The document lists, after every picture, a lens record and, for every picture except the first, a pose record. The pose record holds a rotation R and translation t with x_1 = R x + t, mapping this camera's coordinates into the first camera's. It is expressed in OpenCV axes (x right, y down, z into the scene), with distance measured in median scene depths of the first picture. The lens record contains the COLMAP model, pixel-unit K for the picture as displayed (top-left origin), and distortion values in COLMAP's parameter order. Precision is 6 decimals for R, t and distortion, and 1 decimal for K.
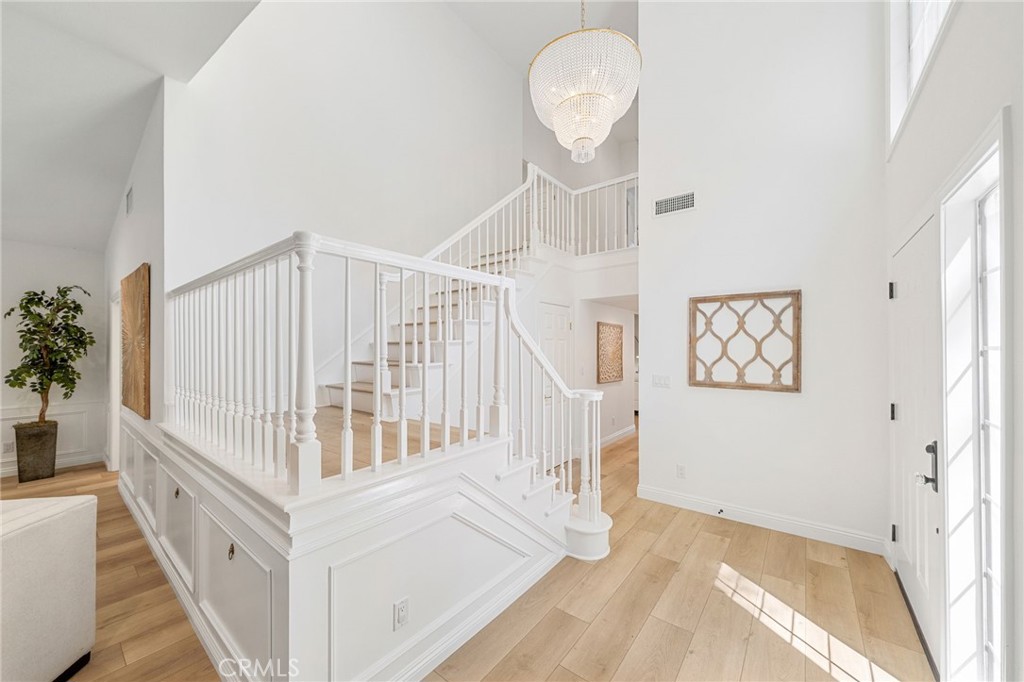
lens RADIAL K [[372.7, 0, 508.5], [0, 372.7, 347.6], [0, 0, 1]] dist [0.001050, 0.000029]
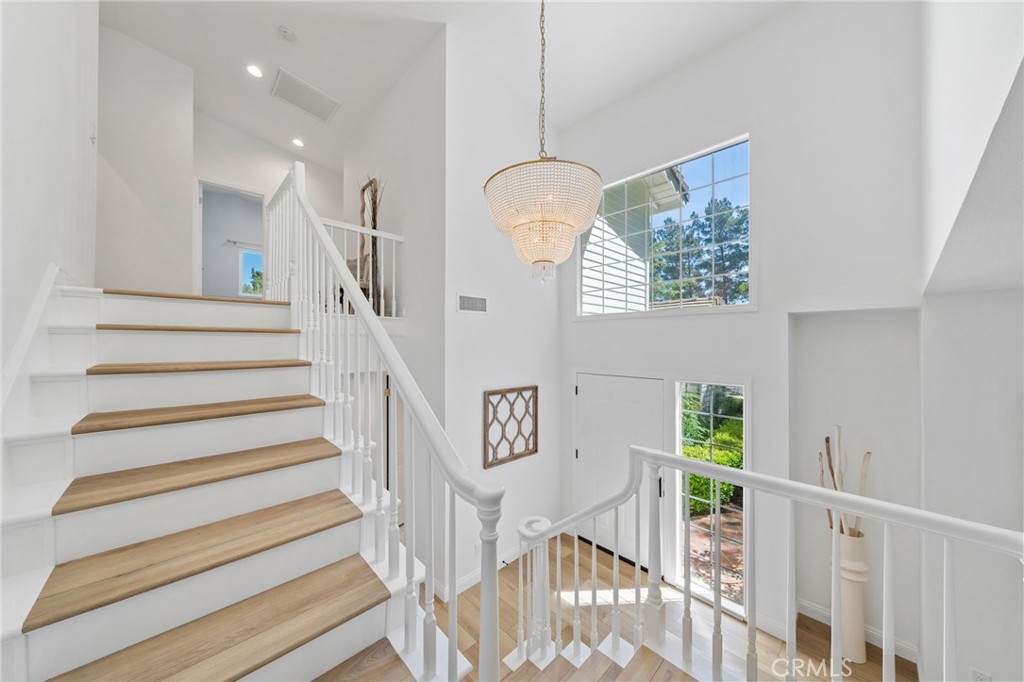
lens RADIAL K [[346.2, 0, 512.0], [0, 346.2, 341.0], [0, 0, 1]] dist [-0.000784, -0.000087]
pose [[0.117988, 0.003790, 0.993008, -0.596945], [-0.004394, 0.999985, -0.003295, -0.305944], [-0.993005, -0.003974, 0.118003, 0.854198]]
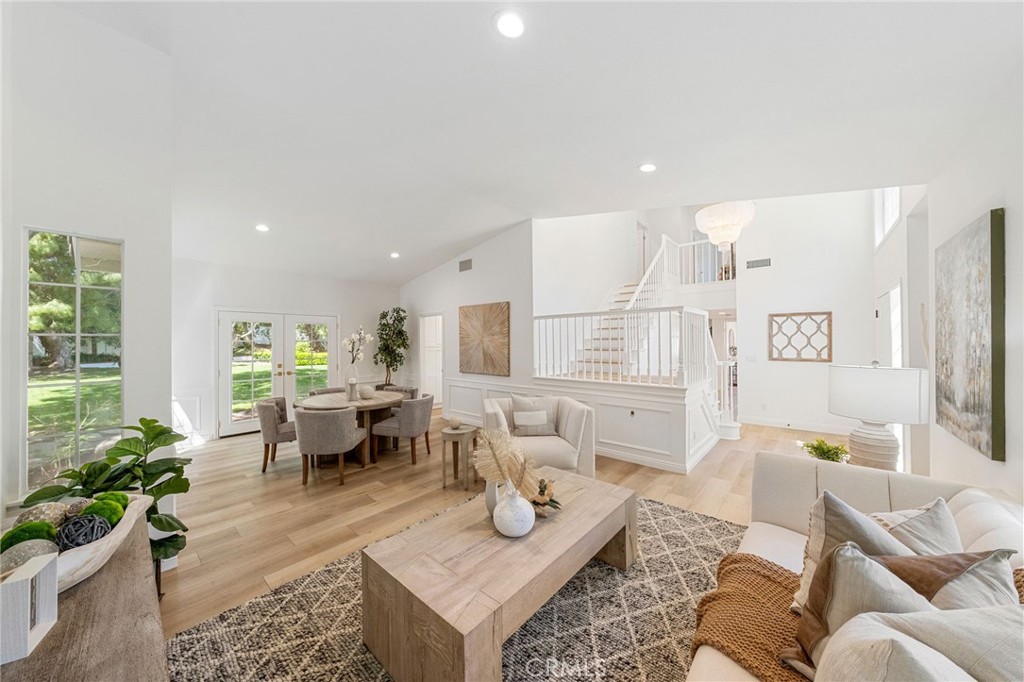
lens RADIAL K [[346.2, 0, 512.0], [0, 346.2, 341.0], [0, 0, 1]] dist [-0.000784, -0.000087]
pose [[0.999320, -0.003955, -0.036668, -0.802883], [0.003772, 0.999980, -0.005072, 0.007689], [0.036688, 0.004930, 0.999315, -0.855283]]
